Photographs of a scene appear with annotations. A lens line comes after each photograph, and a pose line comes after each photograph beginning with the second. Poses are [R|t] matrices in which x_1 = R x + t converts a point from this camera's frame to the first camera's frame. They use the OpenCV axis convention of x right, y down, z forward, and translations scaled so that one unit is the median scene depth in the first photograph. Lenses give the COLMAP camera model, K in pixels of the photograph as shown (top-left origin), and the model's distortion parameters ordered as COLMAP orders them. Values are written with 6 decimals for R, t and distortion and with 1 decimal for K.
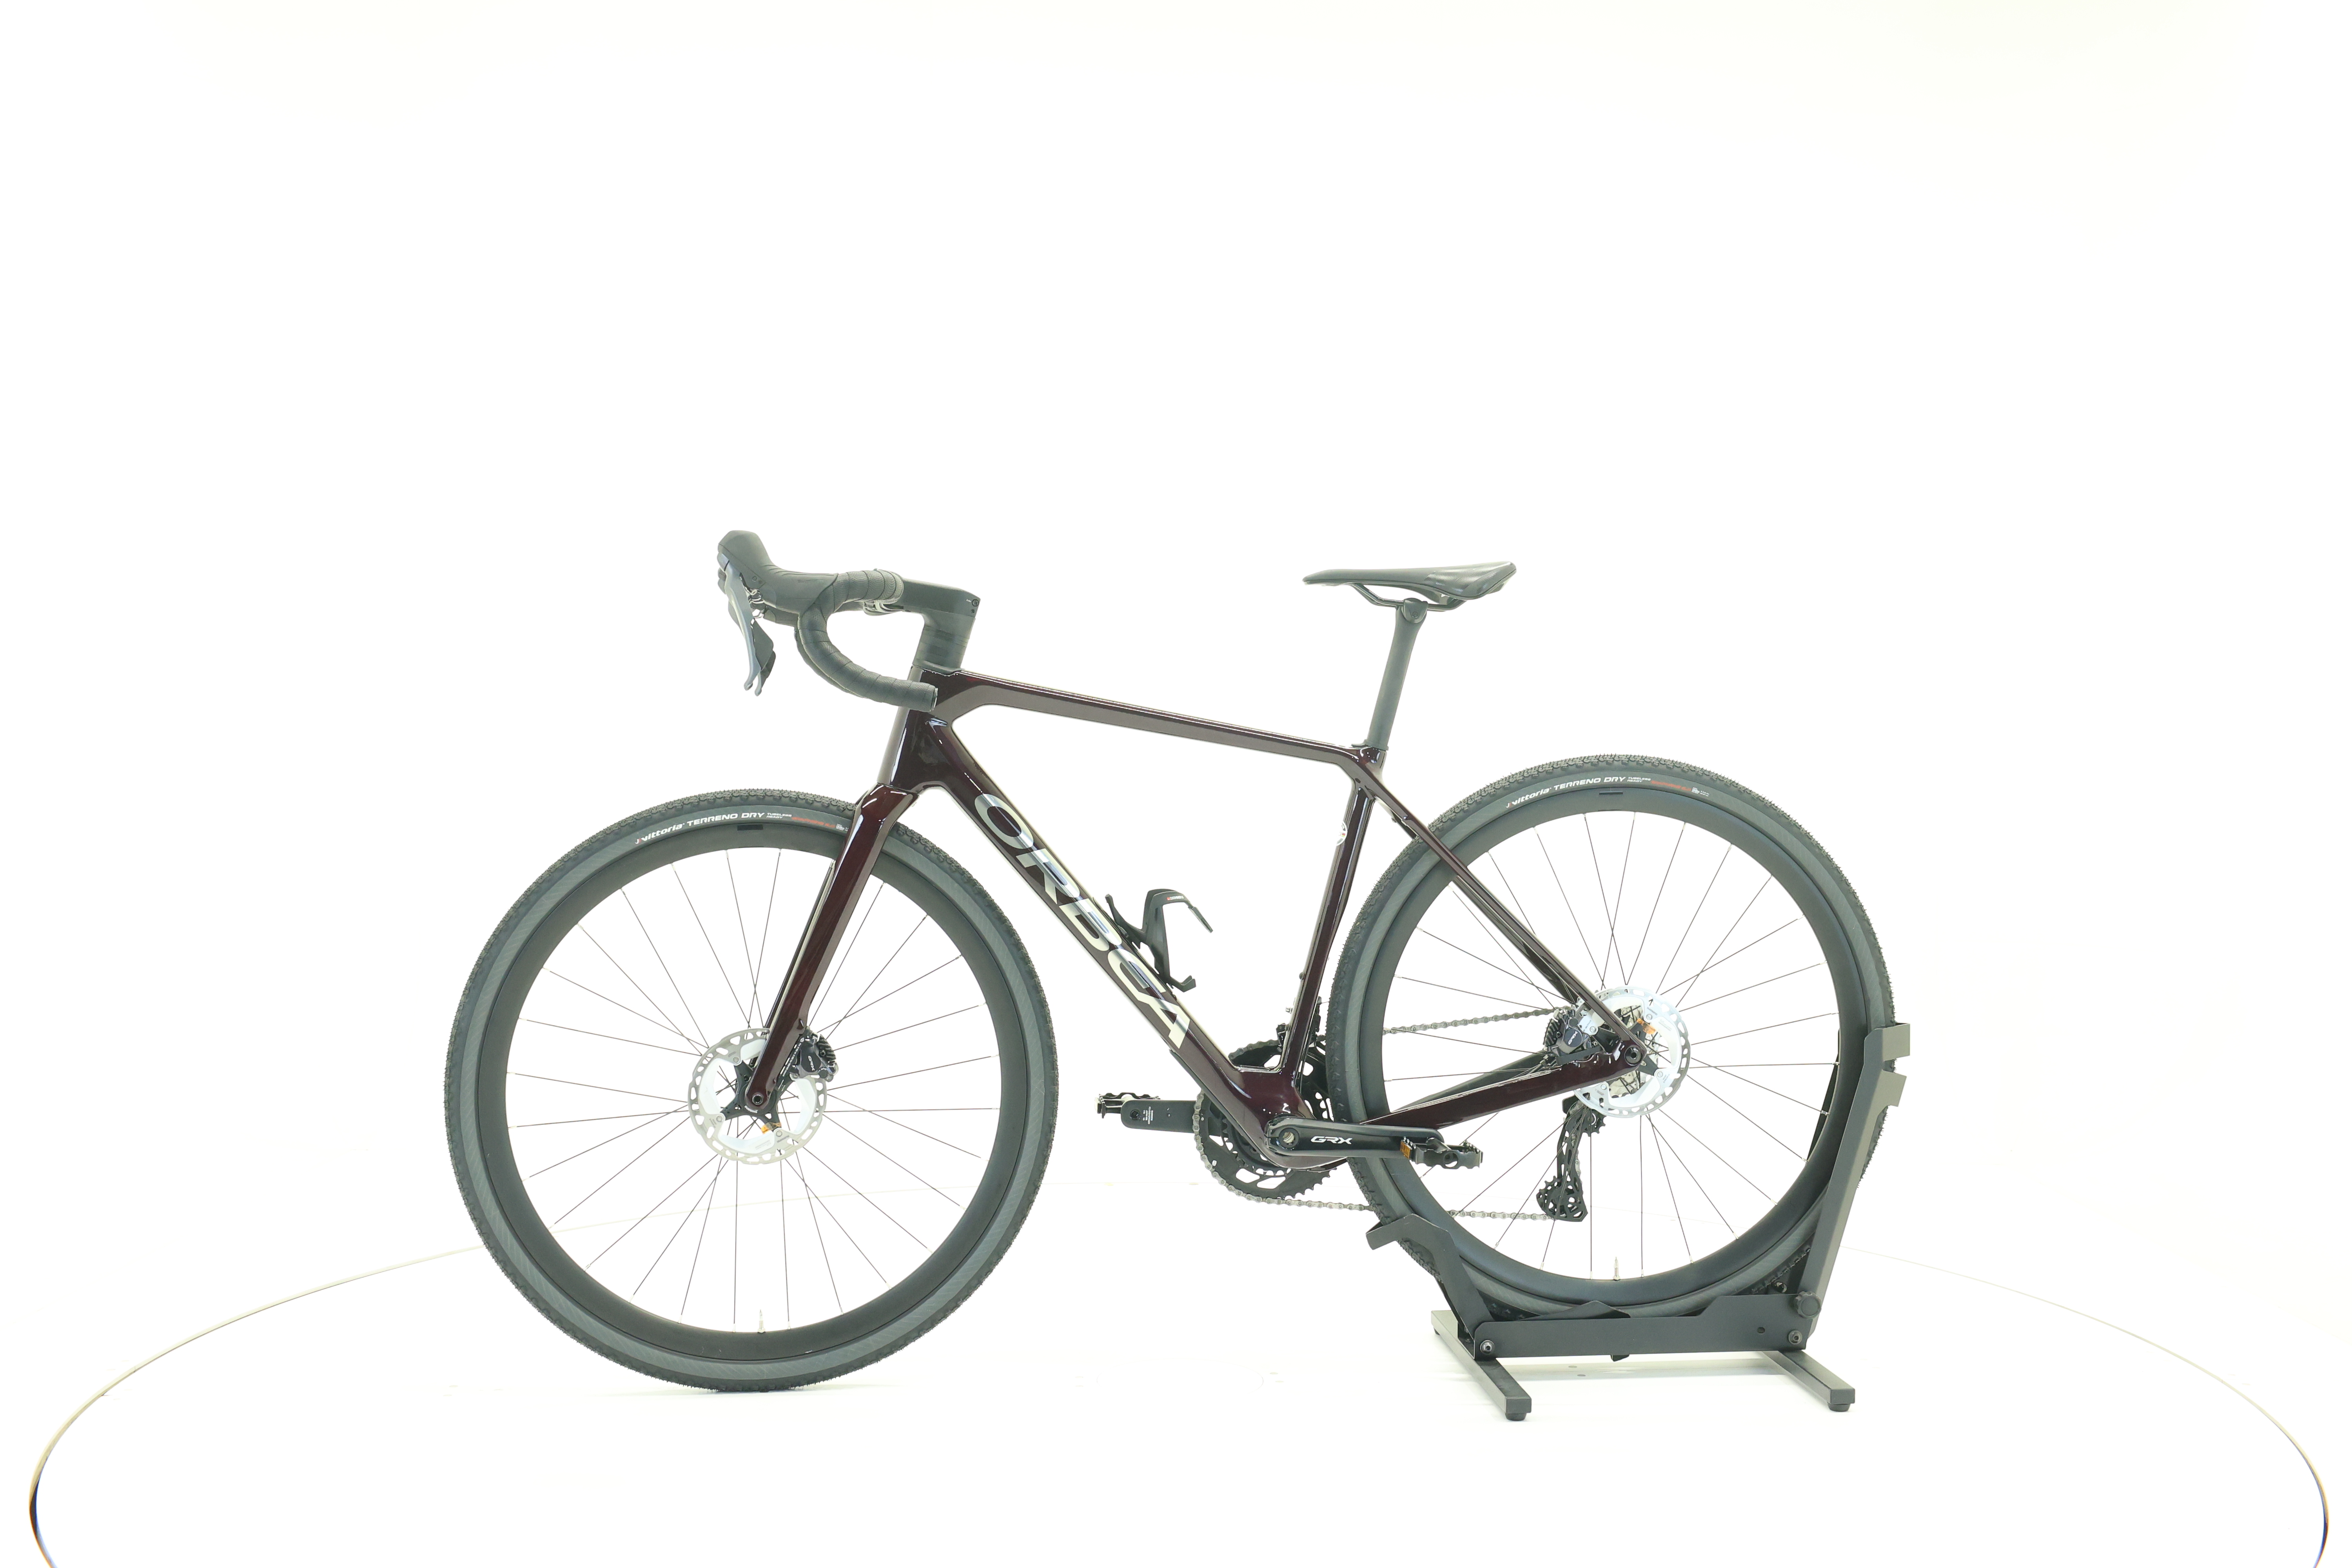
lens RADIAL K [[2567.5, 0, 1173.1], [0, 2567.5, 795.4], [0, 0, 1]] dist [0.106903, 0.000000]
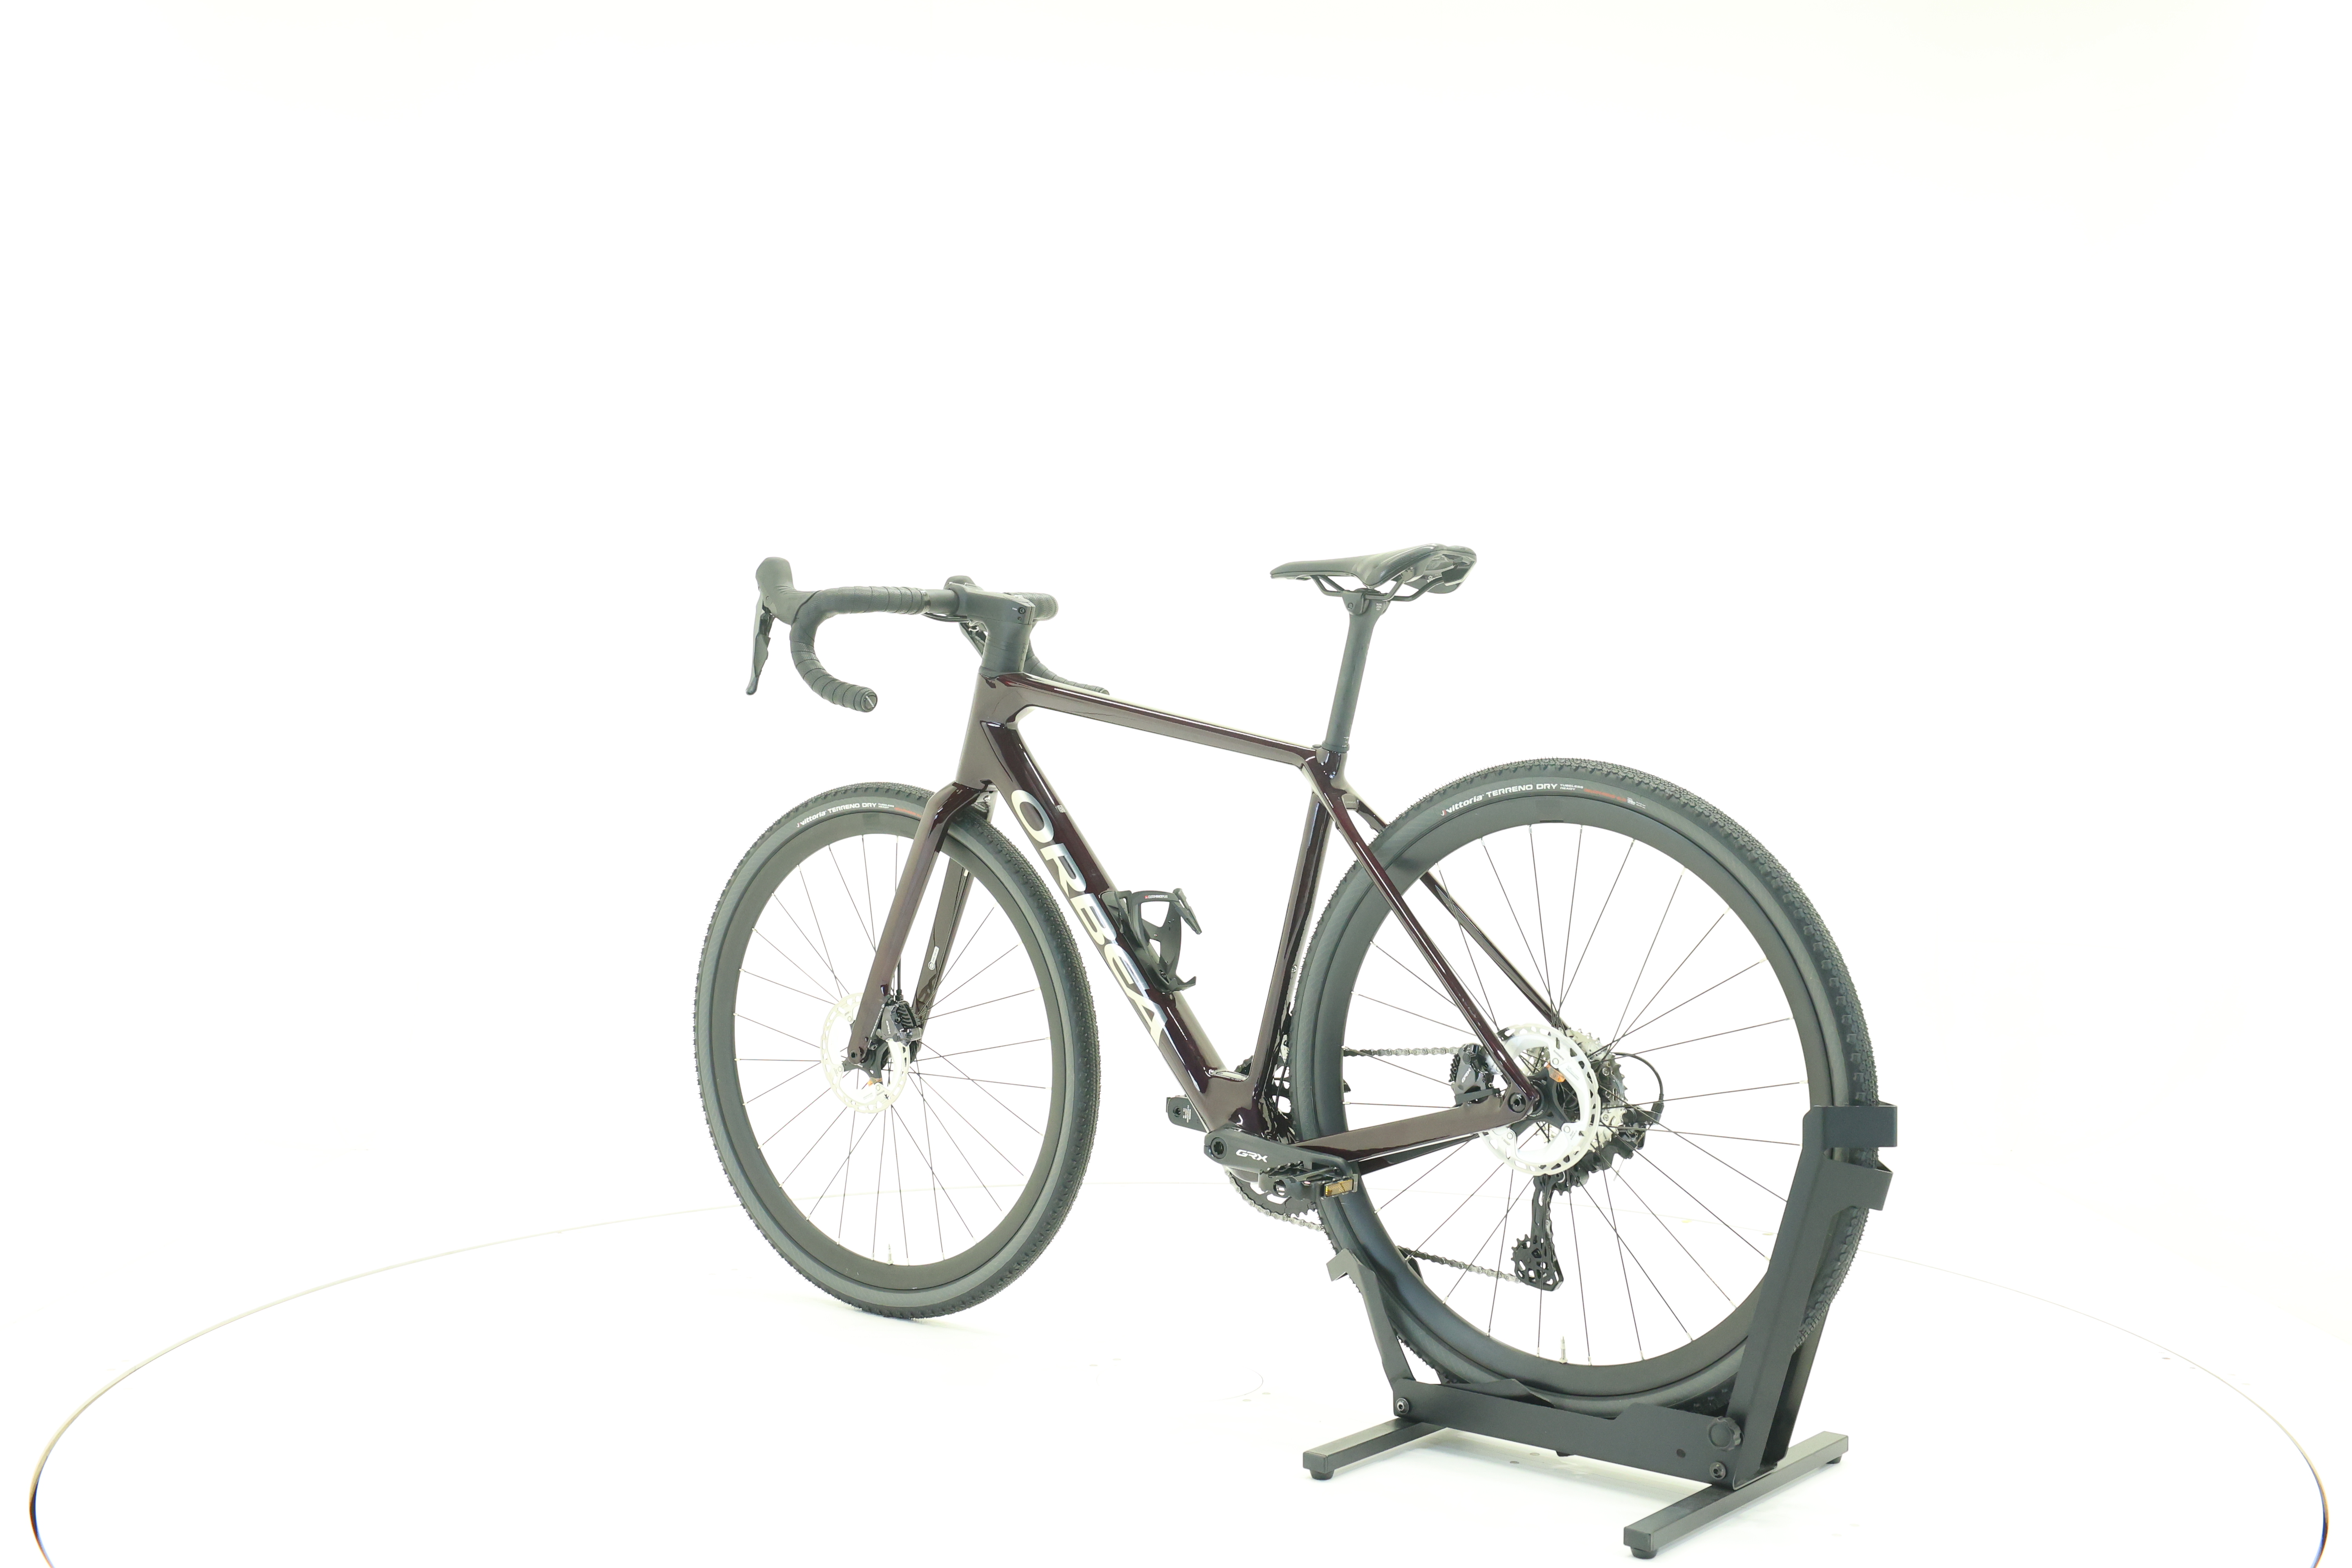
lens RADIAL K [[2567.5, 0, 1163.4], [0, 2567.5, 772.3], [0, 0, 1]] dist [0.106903, 0.000000]
pose [[0.679018, 0.014824, -0.733972, 0.721194], [-0.002877, 0.999842, 0.017532, -0.025813], [0.734116, -0.009793, 0.678954, 0.317525]]
